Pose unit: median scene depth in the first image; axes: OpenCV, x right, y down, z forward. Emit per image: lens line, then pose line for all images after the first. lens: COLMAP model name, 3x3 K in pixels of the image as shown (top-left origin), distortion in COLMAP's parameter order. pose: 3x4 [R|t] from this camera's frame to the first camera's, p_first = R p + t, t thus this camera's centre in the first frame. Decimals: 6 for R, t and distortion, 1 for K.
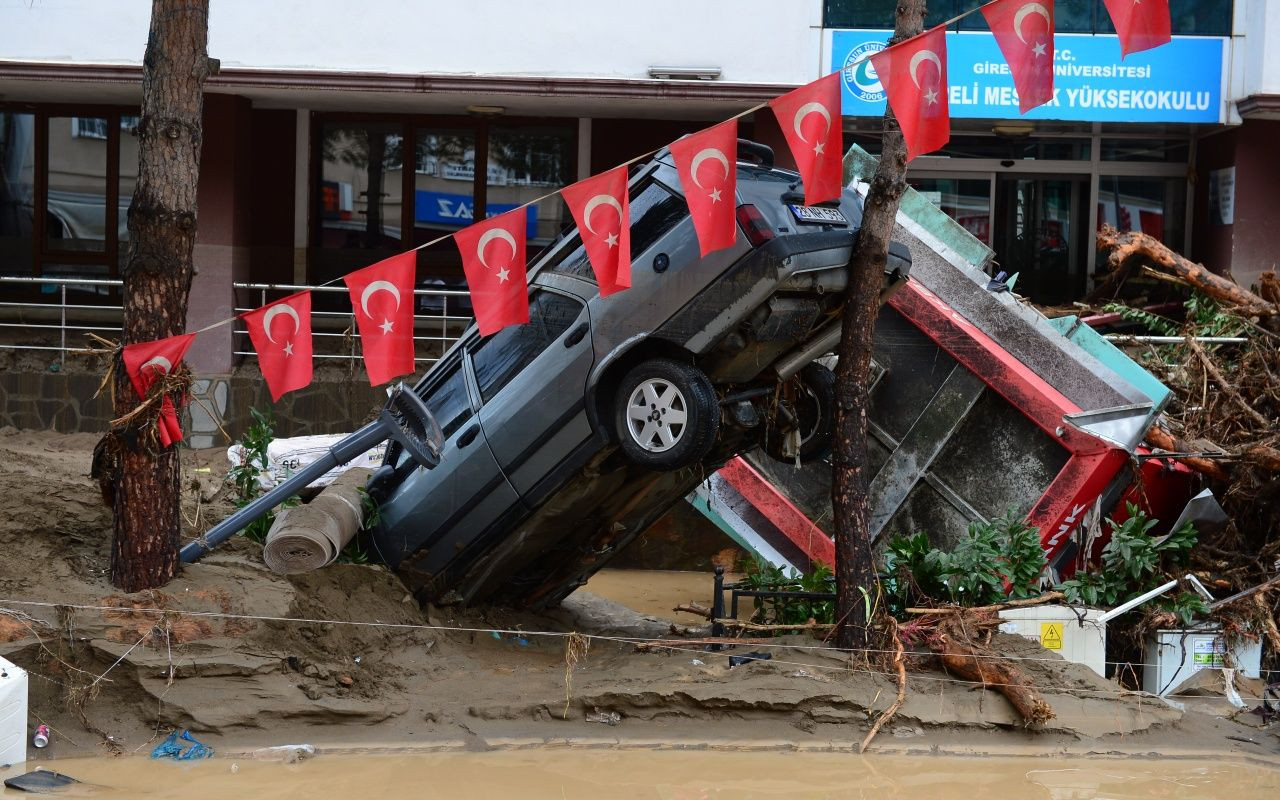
lens RADIAL K [[2408.4, 0, 671.8], [0, 2408.4, 402.8], [0, 0, 1]] dist [0.186706, -1.025466]
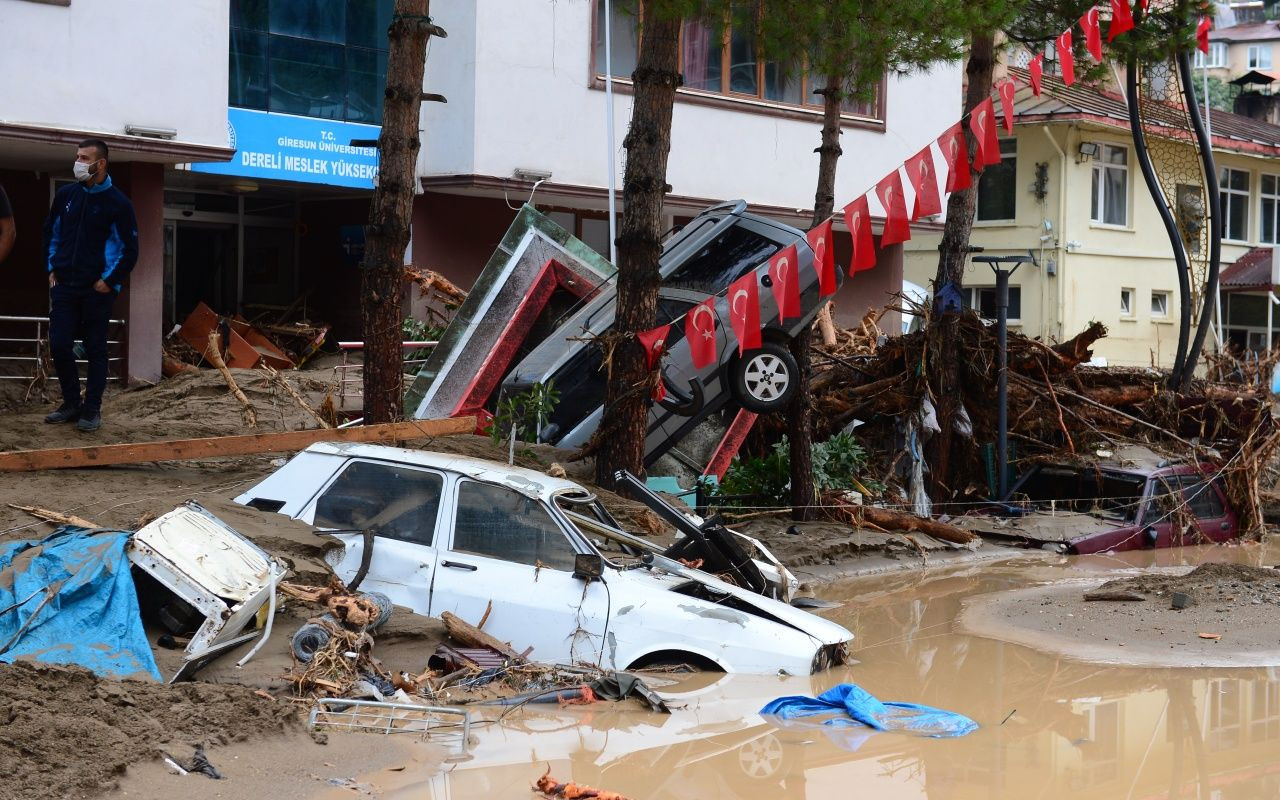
lens RADIAL K [[2408.4, 0, 671.8], [0, 2408.4, 402.8], [0, 0, 1]] dist [0.186706, -1.025466]
pose [[0.581581, -0.029950, 0.812937, -0.865903], [0.049679, 0.998764, 0.001255, 0.010784], [-0.811970, 0.039656, 0.582350, 0.088181]]
